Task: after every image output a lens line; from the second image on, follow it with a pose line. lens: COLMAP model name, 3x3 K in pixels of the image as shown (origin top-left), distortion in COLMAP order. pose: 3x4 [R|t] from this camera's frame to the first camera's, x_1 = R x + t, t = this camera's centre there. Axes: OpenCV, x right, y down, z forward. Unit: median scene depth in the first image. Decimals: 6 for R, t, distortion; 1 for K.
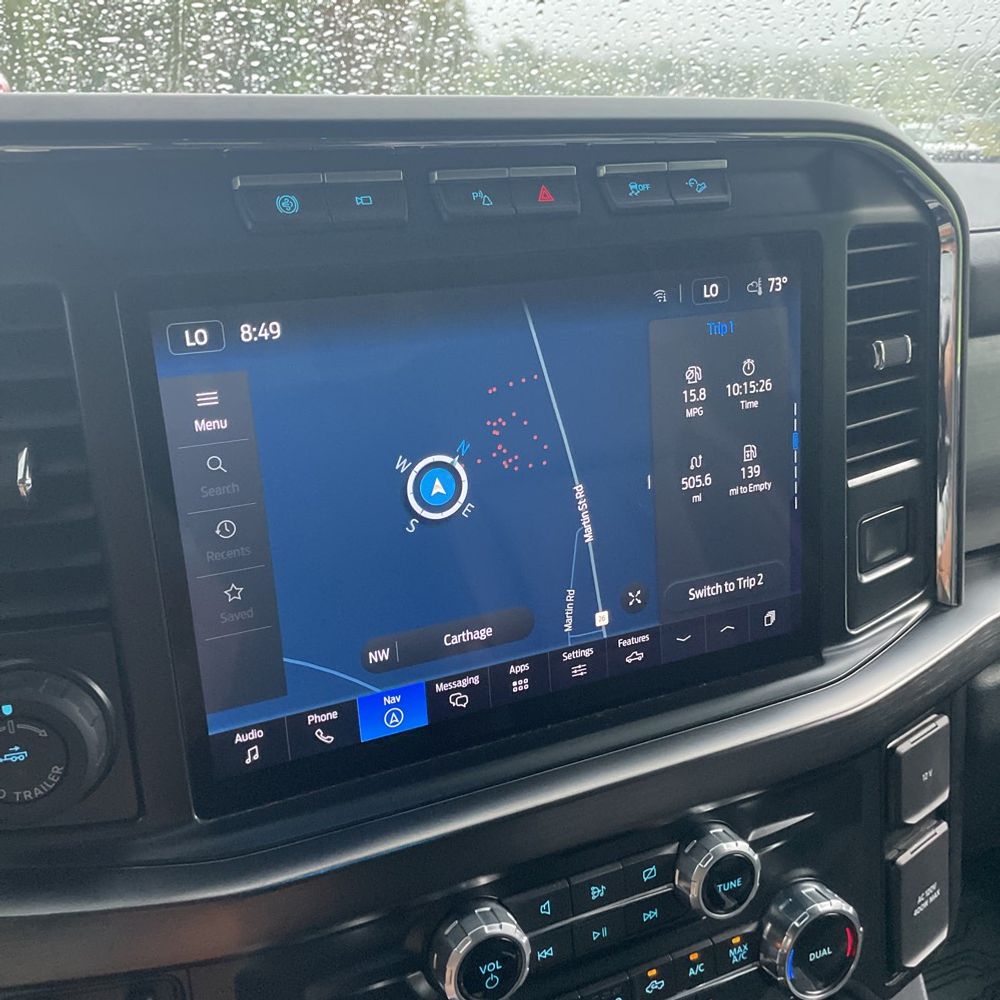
lens RADIAL K [[1016.2, 0, 500.0], [0, 1016.2, 500.0], [0, 0, 1]] dist [0.124131, -0.204820]
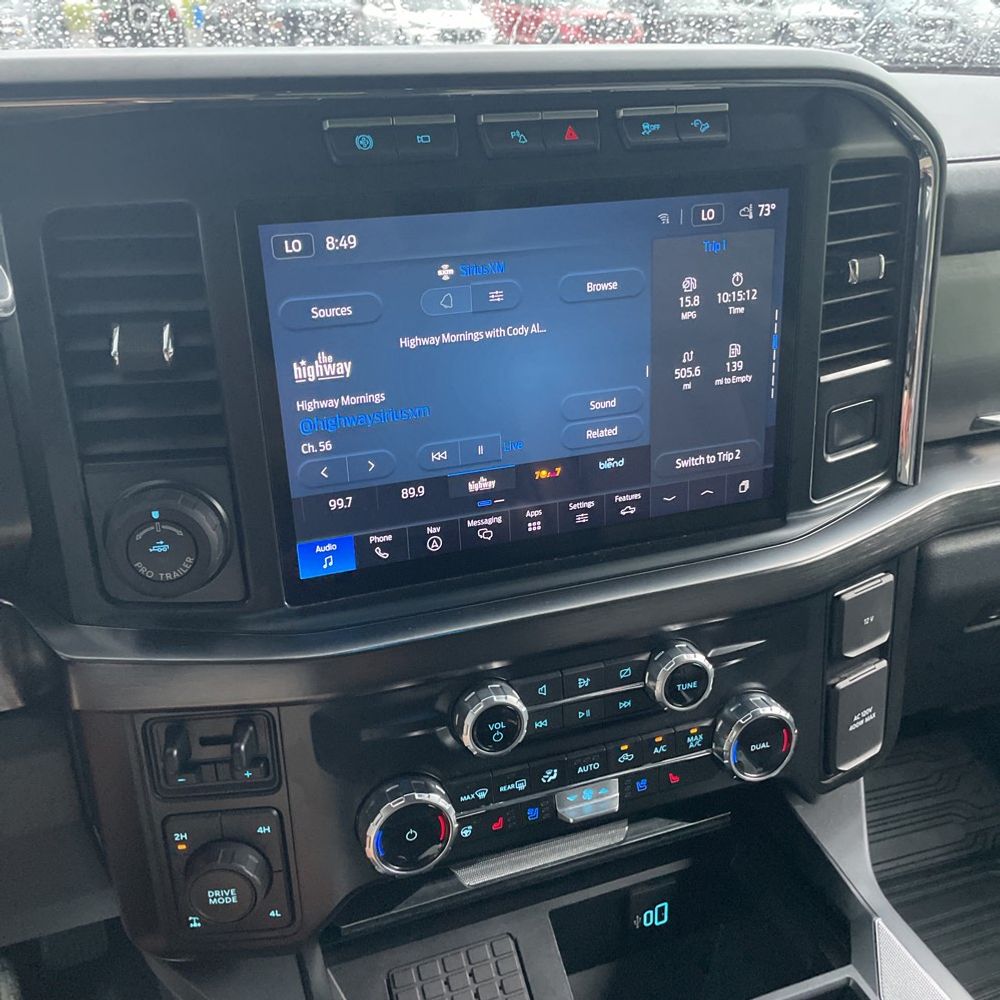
lens RADIAL K [[995.6, 0, 503.2], [0, 995.6, 486.3], [0, 0, 1]] dist [0.146375, -0.275770]
pose [[0.996049, 0.054766, -0.069906, 0.065589], [-0.046567, 0.992394, 0.113956, -0.009546], [0.075615, -0.110250, 0.991023, -0.240595]]
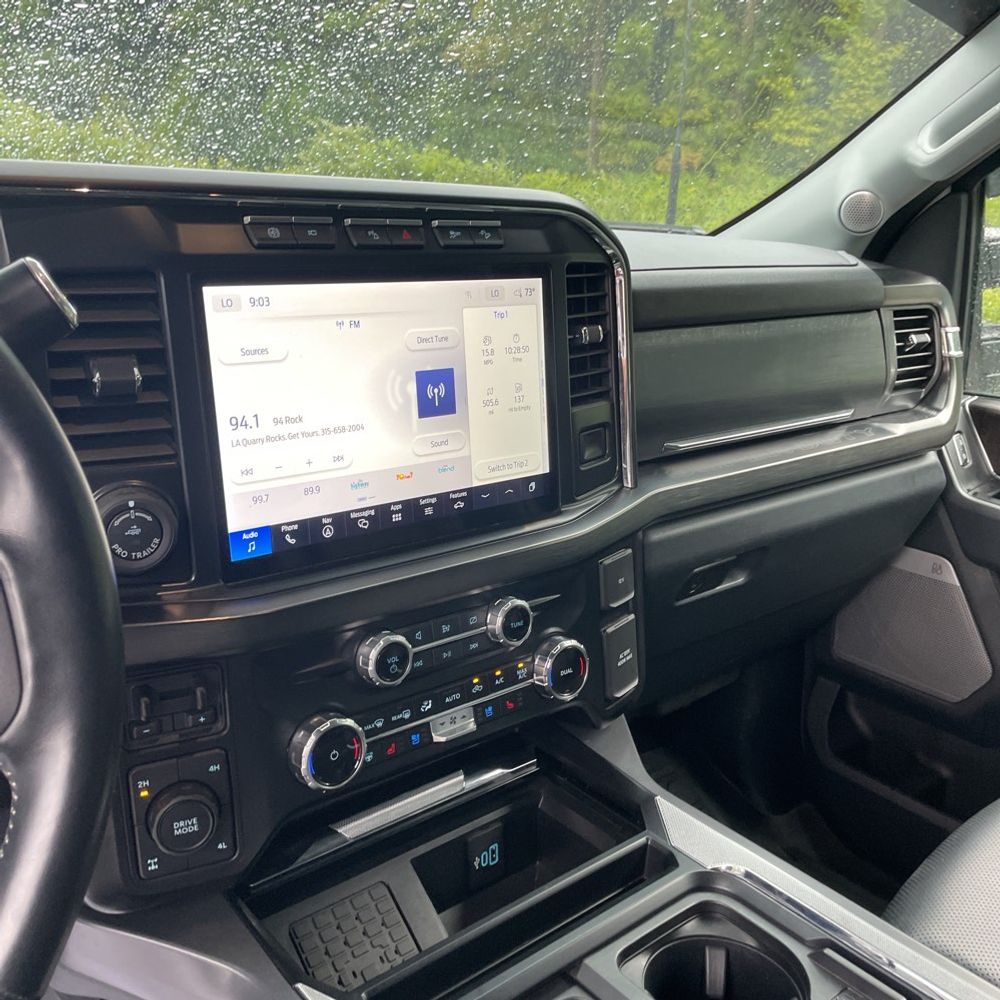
lens RADIAL K [[995.6, 0, 503.2], [0, 995.6, 486.3], [0, 0, 1]] dist [0.146375, -0.275770]
pose [[0.966254, -0.022277, 0.256625, -0.234454], [0.037418, 0.997825, -0.054269, 0.225801], [-0.254858, 0.062040, 0.964986, -0.660949]]
